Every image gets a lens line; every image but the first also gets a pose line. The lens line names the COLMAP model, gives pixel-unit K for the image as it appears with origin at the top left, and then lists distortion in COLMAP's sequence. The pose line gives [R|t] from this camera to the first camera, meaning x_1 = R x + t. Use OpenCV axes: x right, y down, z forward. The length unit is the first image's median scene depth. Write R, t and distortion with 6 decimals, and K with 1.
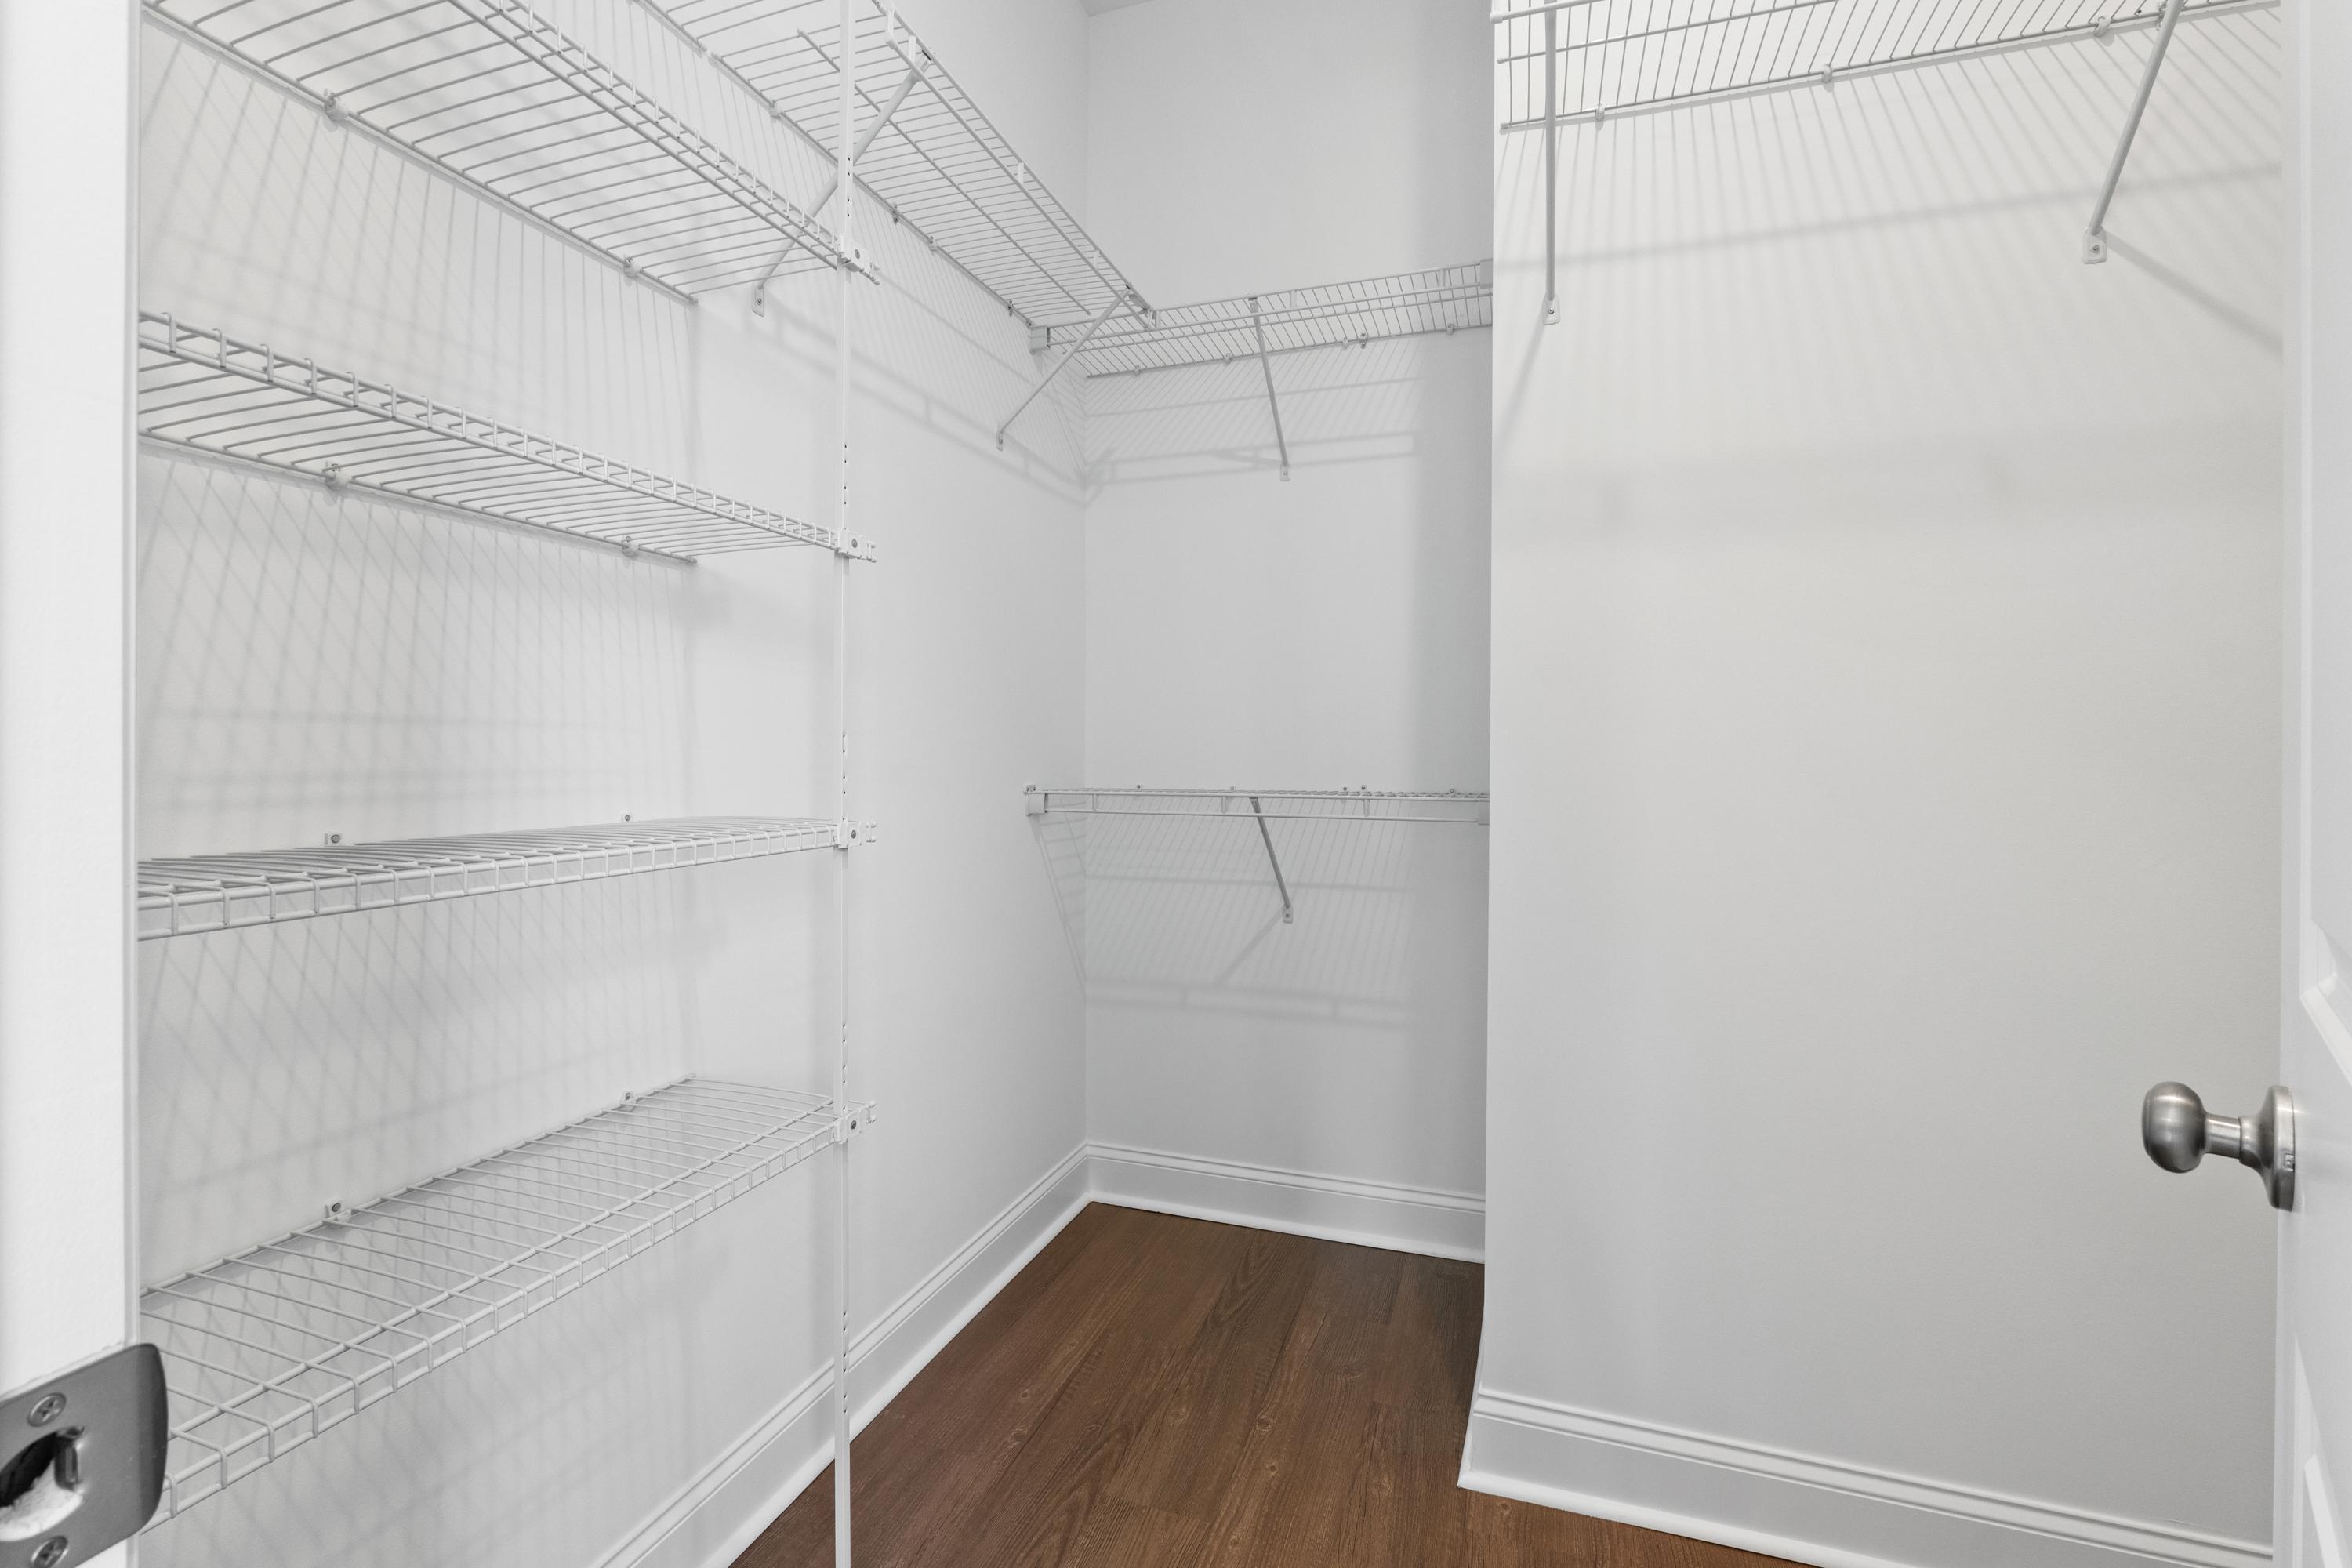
lens RADIAL K [[999.2, 0, 1183.2], [0, 999.2, 778.9], [0, 0, 1]] dist [-0.001156, -0.000015]
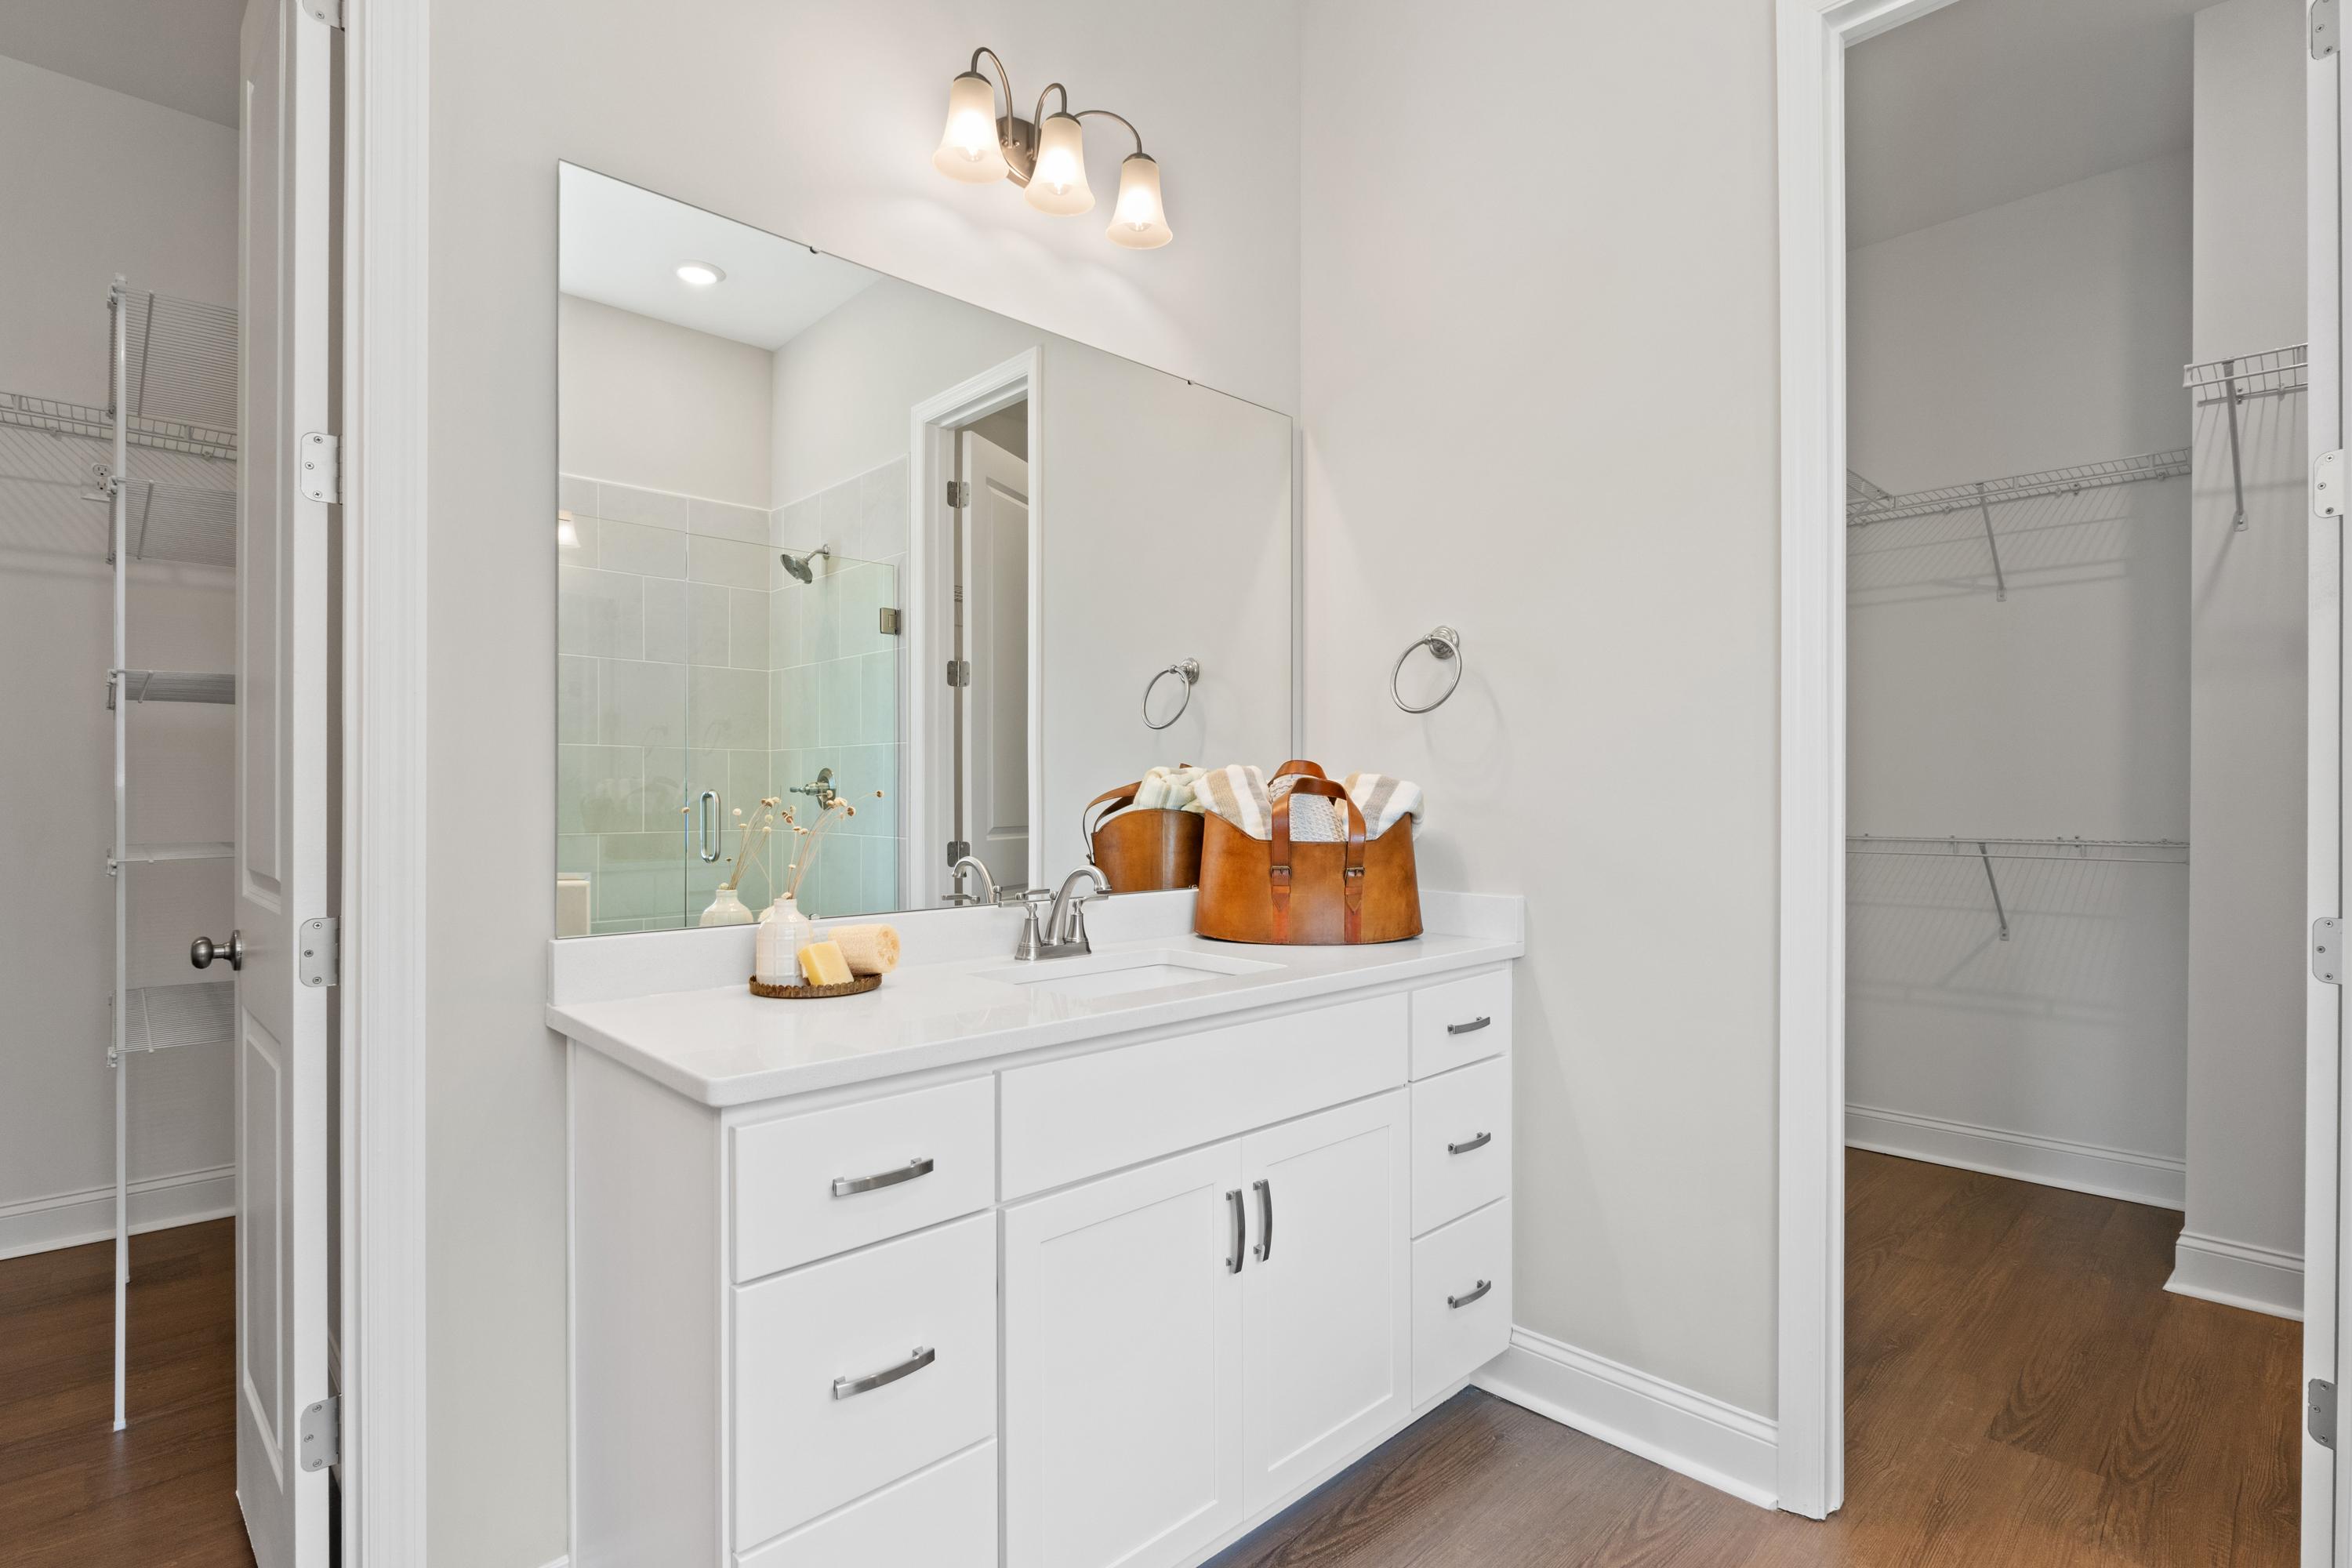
lens RADIAL K [[1132.5, 0, 1186.7], [0, 1132.5, 818.7], [0, 0, 1]] dist [-0.007934, 0.000387]
pose [[0.894383, 0.002235, -0.447296, -0.199222], [-0.007554, 0.999920, -0.010109, 0.008482], [0.447238, 0.012420, 0.894329, -0.825889]]
